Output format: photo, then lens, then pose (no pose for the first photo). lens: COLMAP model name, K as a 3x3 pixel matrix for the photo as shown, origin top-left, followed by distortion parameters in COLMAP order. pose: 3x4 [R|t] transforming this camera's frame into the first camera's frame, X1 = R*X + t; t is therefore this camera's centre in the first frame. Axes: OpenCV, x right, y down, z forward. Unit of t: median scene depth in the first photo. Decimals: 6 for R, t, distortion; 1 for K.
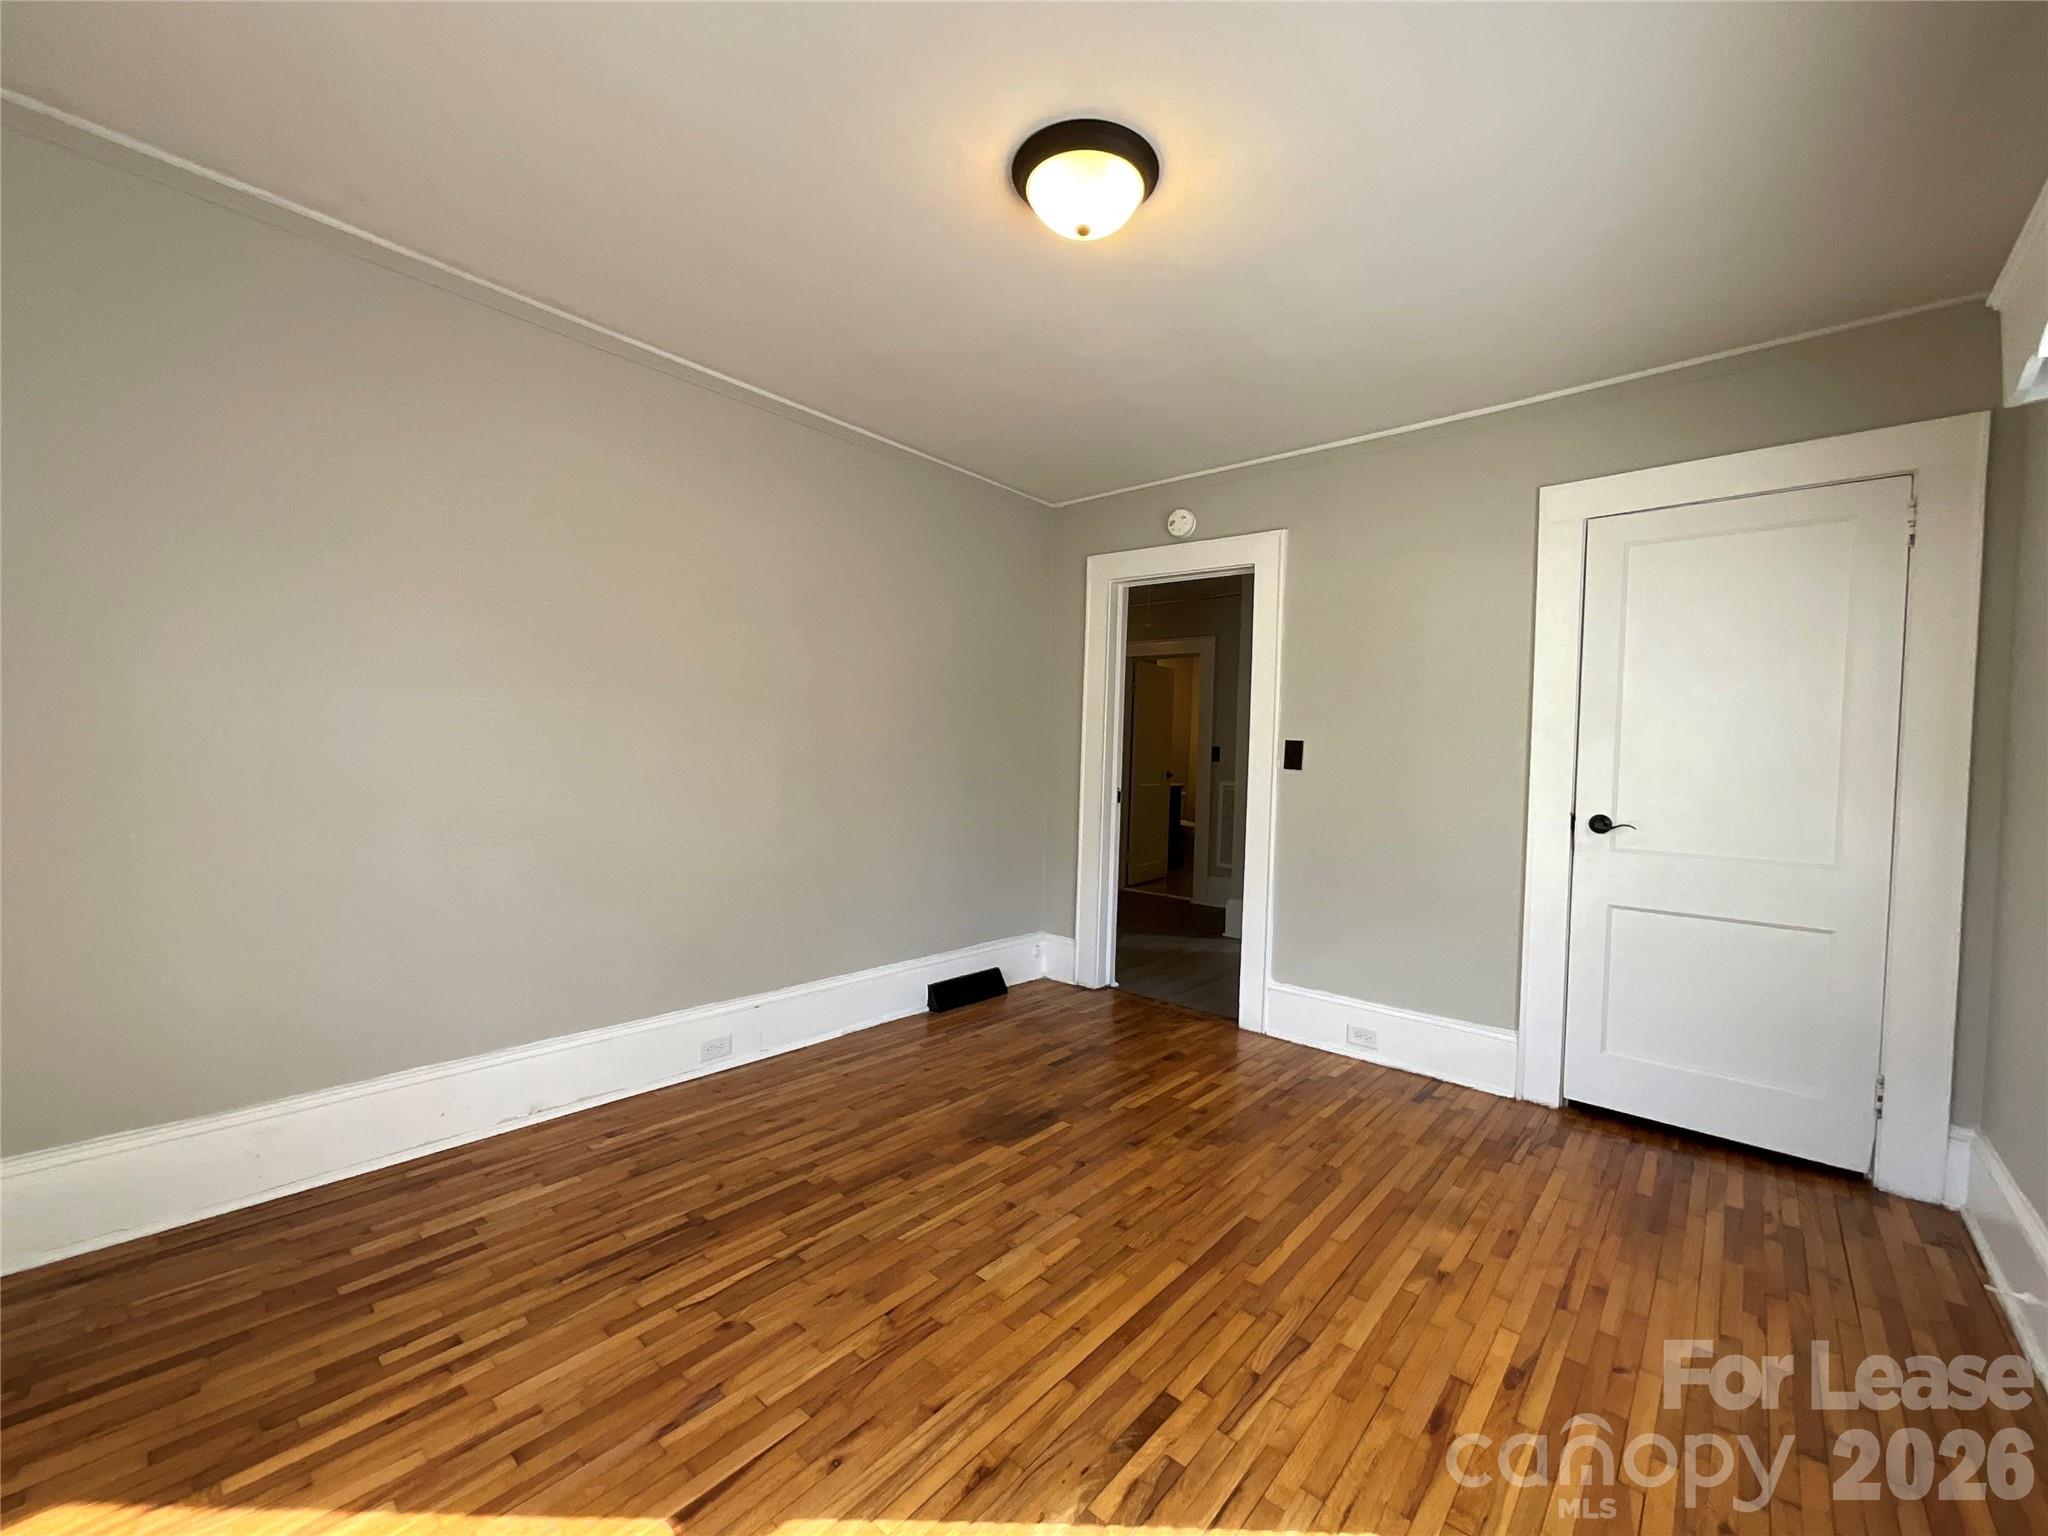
lens RADIAL K [[829.1, 0, 1018.3], [0, 829.1, 765.8], [0, 0, 1]] dist [0.000331, 0.000044]
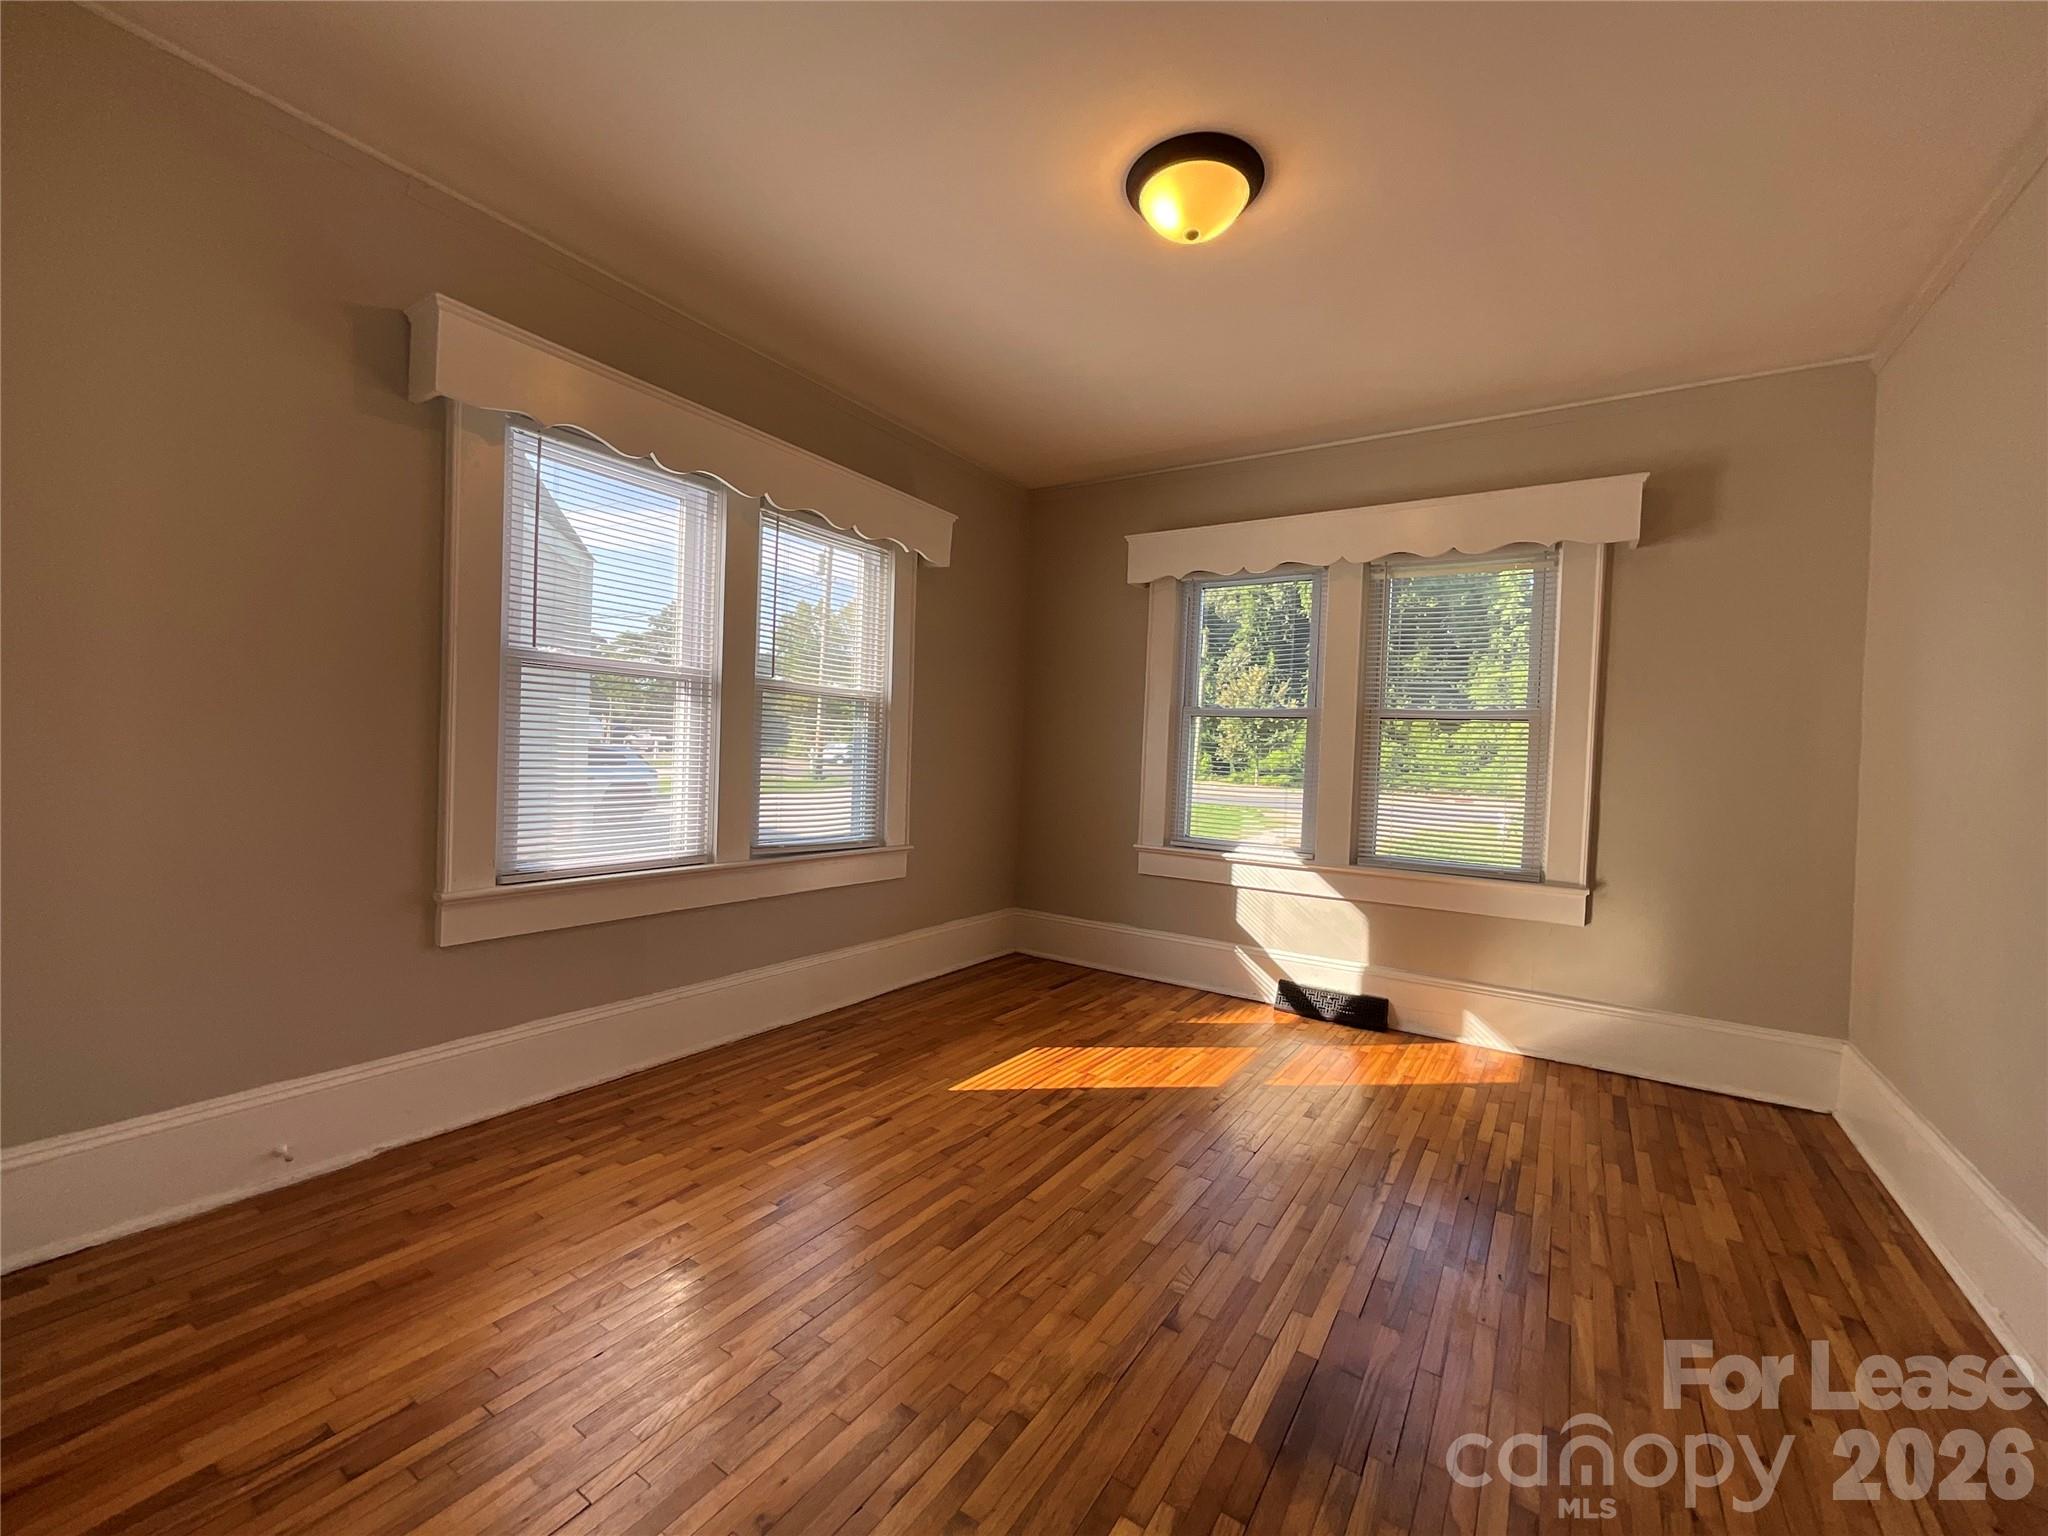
lens RADIAL K [[829.1, 0, 1018.3], [0, 829.1, 765.8], [0, 0, 1]] dist [0.000331, 0.000044]
pose [[-0.988560, -0.066585, -0.135335, 0.404317], [-0.071333, 0.996985, 0.030539, 0.026871], [0.132894, 0.039844, -0.990329, 2.074493]]
